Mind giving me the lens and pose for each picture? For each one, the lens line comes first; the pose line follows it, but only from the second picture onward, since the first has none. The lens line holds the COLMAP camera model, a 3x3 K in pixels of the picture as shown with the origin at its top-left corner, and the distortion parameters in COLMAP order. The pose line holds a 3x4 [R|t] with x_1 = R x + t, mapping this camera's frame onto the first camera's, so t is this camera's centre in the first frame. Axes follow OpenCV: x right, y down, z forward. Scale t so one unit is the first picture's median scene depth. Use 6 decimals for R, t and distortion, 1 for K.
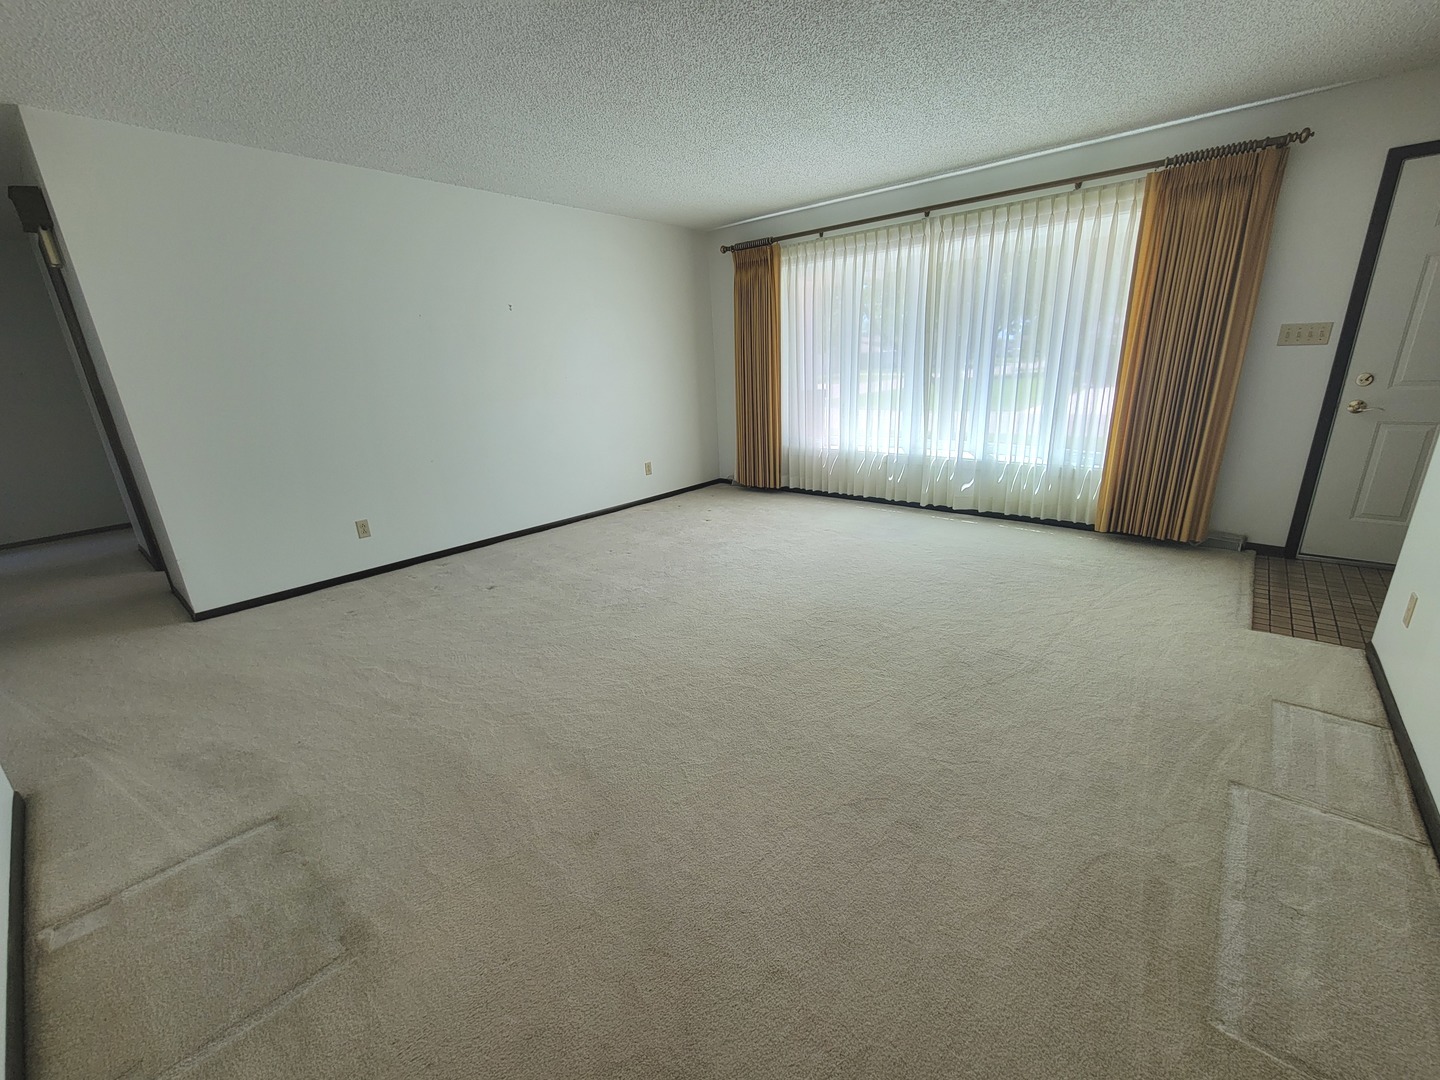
lens RADIAL K [[584.9, 0, 723.1], [0, 584.9, 541.5], [0, 0, 1]] dist [-0.005569, 0.000761]
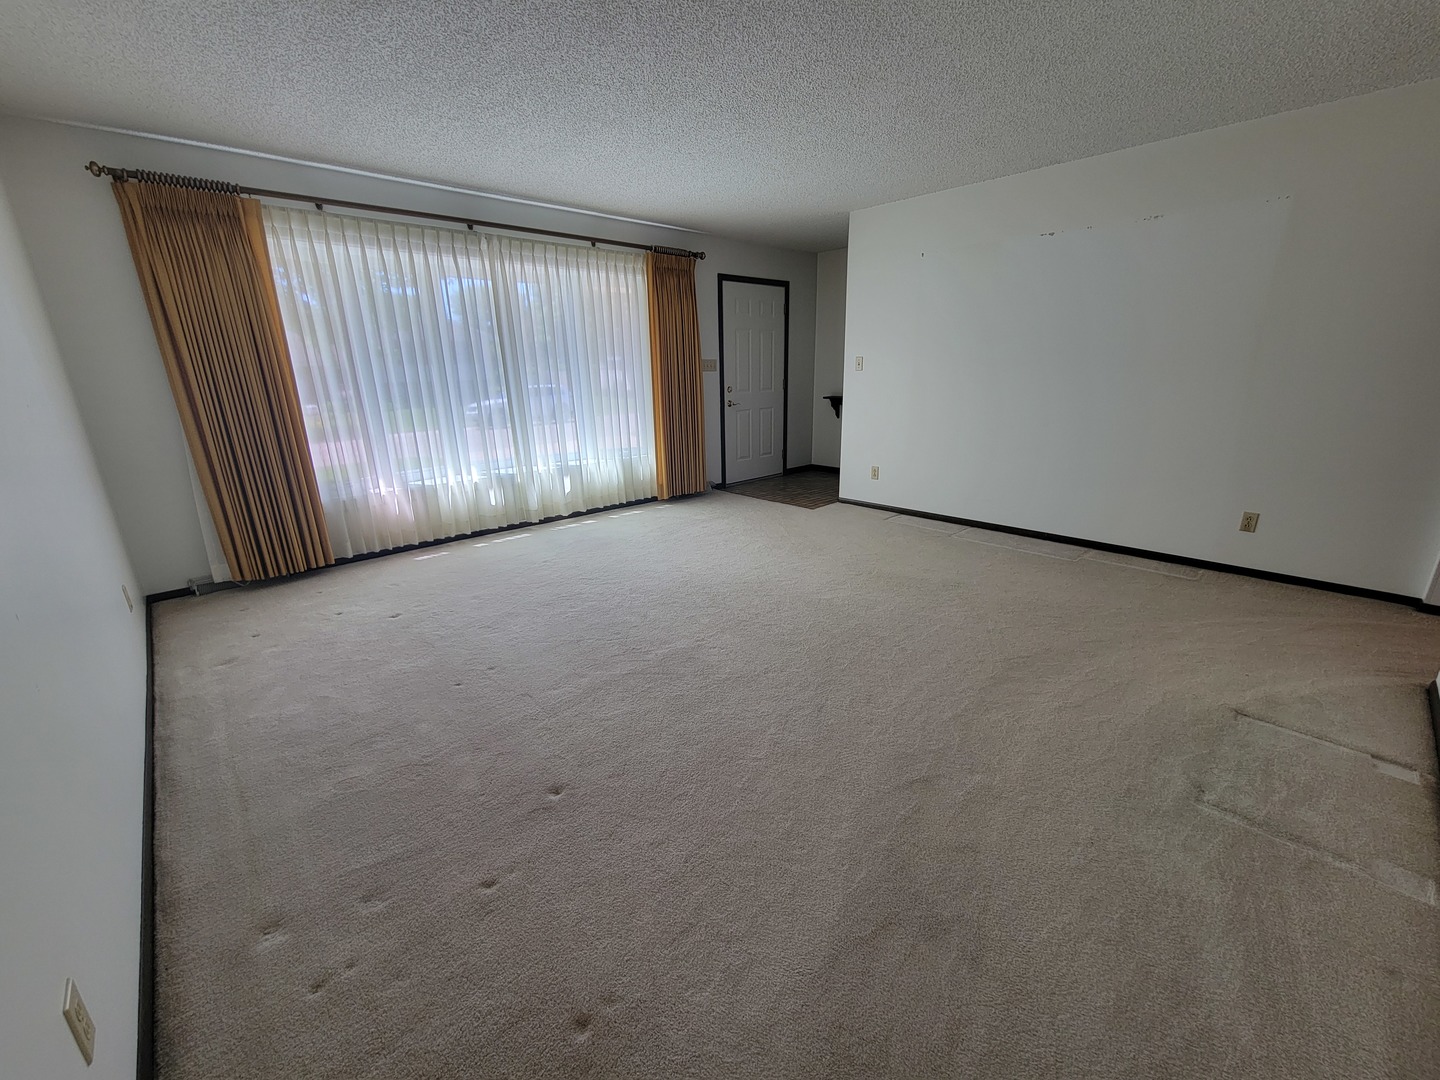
lens RADIAL K [[584.9, 0, 752.1], [0, 584.9, 544.0], [0, 0, 1]] dist [-0.005569, 0.000761]
pose [[0.100437, -0.252466, 0.962379, -0.630436], [0.306029, 0.928216, 0.211566, -0.132286], [-0.946709, 0.273267, 0.170489, 0.516663]]
